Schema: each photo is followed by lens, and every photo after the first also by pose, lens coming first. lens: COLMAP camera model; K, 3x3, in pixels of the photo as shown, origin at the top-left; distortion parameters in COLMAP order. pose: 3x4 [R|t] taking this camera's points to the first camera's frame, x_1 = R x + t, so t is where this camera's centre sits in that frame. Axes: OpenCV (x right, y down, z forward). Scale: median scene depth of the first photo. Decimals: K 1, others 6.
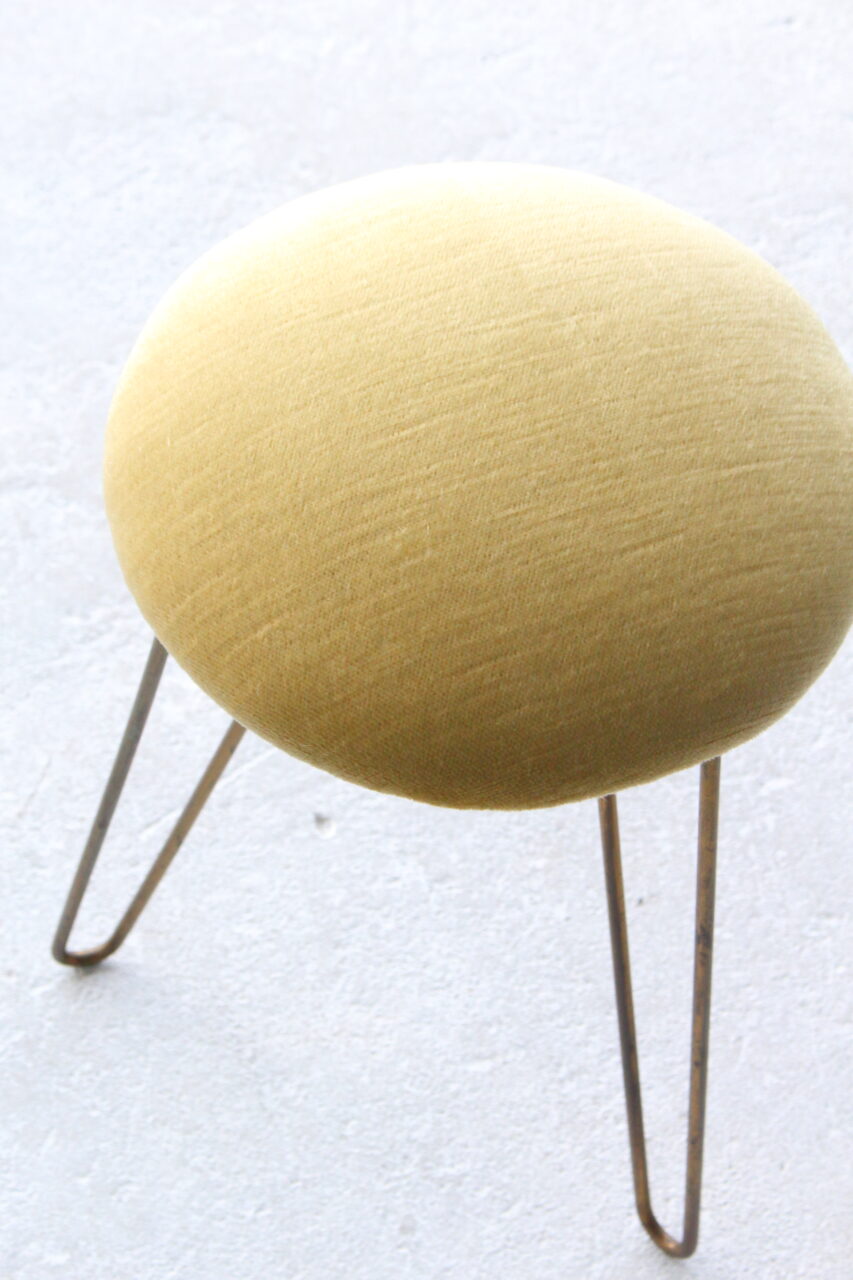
lens RADIAL K [[3043.9, 0, 432.7], [0, 3043.9, 645.1], [0, 0, 1]] dist [0.011242, 0.000000]
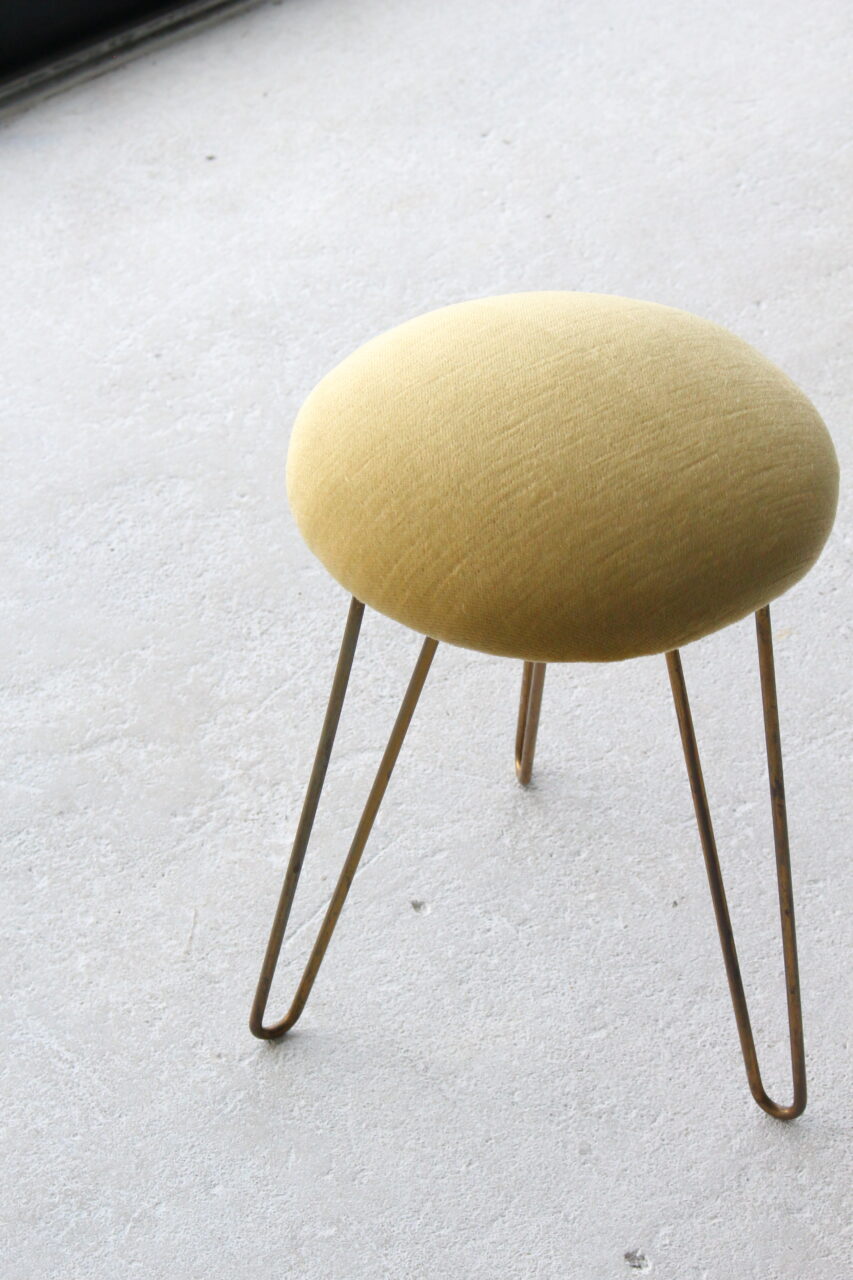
lens RADIAL K [[2952.4, 0, 419.3], [0, 2952.4, 636.5], [0, 0, 1]] dist [-0.052176, 0.000000]
pose [[0.964614, -0.208470, 0.161431, -0.225655], [0.242665, 0.941385, -0.234324, 0.256848], [-0.103119, 0.265206, 0.958662, -0.228653]]
